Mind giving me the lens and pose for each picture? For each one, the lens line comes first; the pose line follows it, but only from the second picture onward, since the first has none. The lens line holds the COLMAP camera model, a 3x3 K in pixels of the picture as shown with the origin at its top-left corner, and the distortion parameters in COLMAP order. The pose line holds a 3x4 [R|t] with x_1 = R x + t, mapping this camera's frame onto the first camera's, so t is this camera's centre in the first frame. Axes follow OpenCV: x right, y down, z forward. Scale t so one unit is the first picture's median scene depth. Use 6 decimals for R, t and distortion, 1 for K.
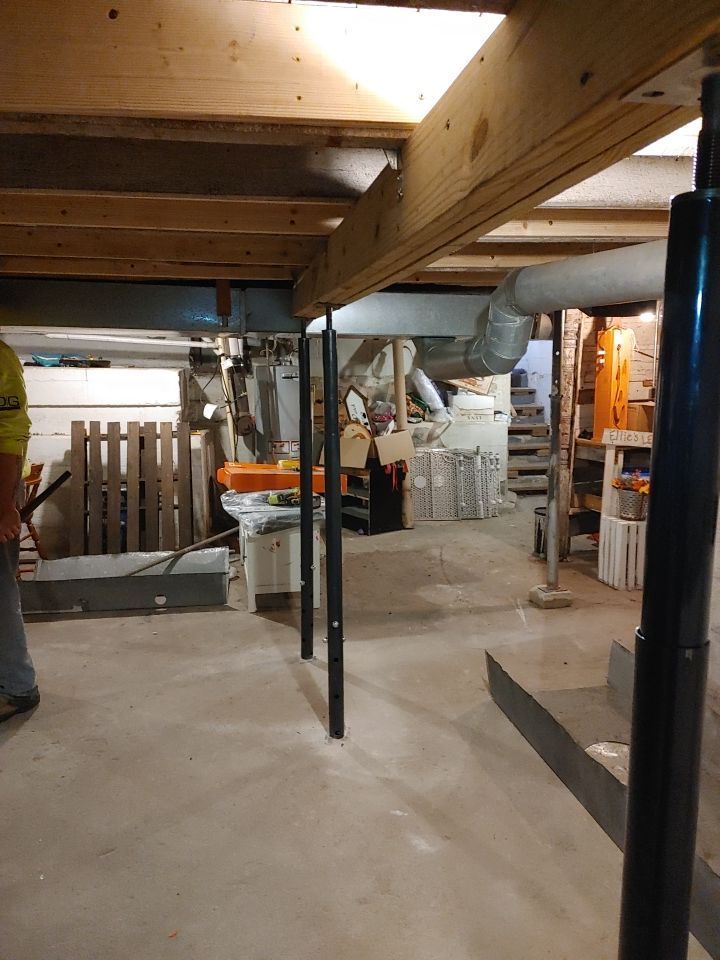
lens RADIAL K [[713.1, 0, 366.2], [0, 713.1, 478.7], [0, 0, 1]] dist [0.093998, -0.106062]
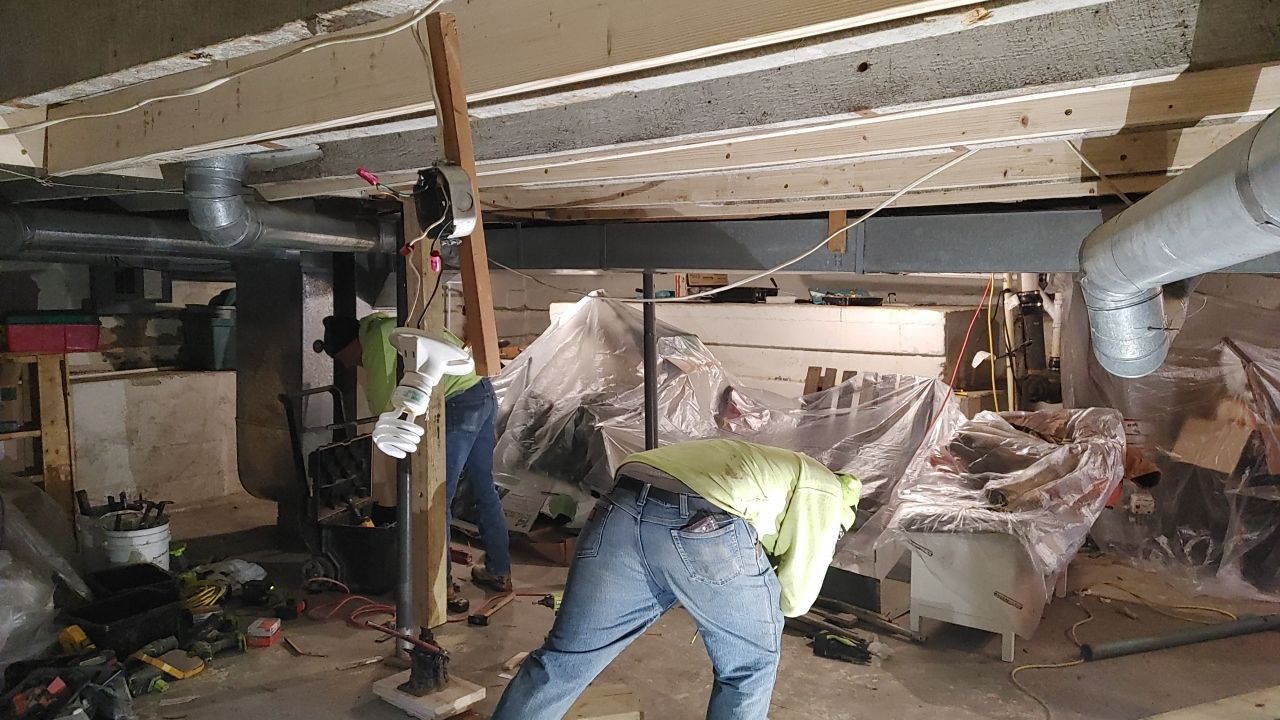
lens RADIAL K [[948.6, 0, 640.4], [0, 948.6, 354.2], [0, 0, 1]] dist [0.109150, -0.141543]
pose [[0.674712, 0.056640, -0.735905, 0.311851], [-0.124914, 0.991431, -0.038220, -0.026464], [0.727434, 0.117712, 0.676005, 0.076362]]
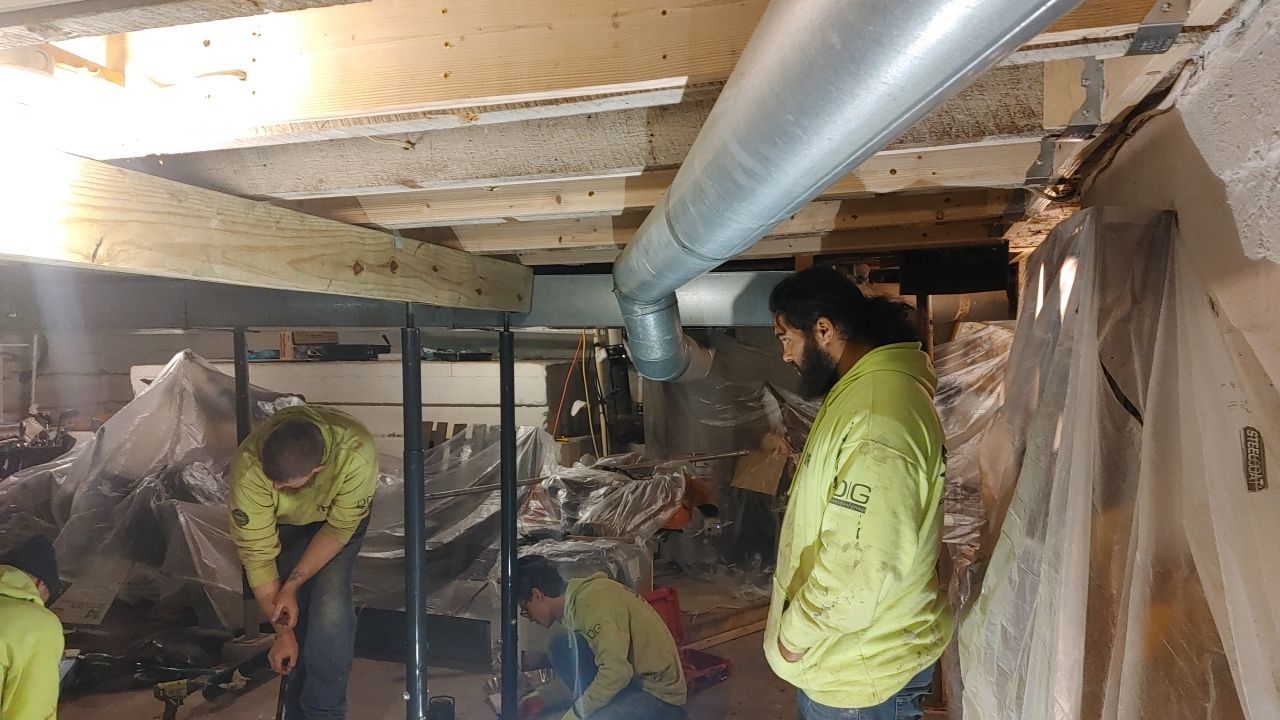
lens RADIAL K [[948.6, 0, 640.4], [0, 948.6, 354.2], [0, 0, 1]] dist [0.109150, -0.141543]
pose [[0.898580, -0.004021, -0.438791, 0.362343], [-0.060101, 0.989407, -0.132144, -0.024436], [0.434674, 0.145114, 0.888820, 0.067240]]
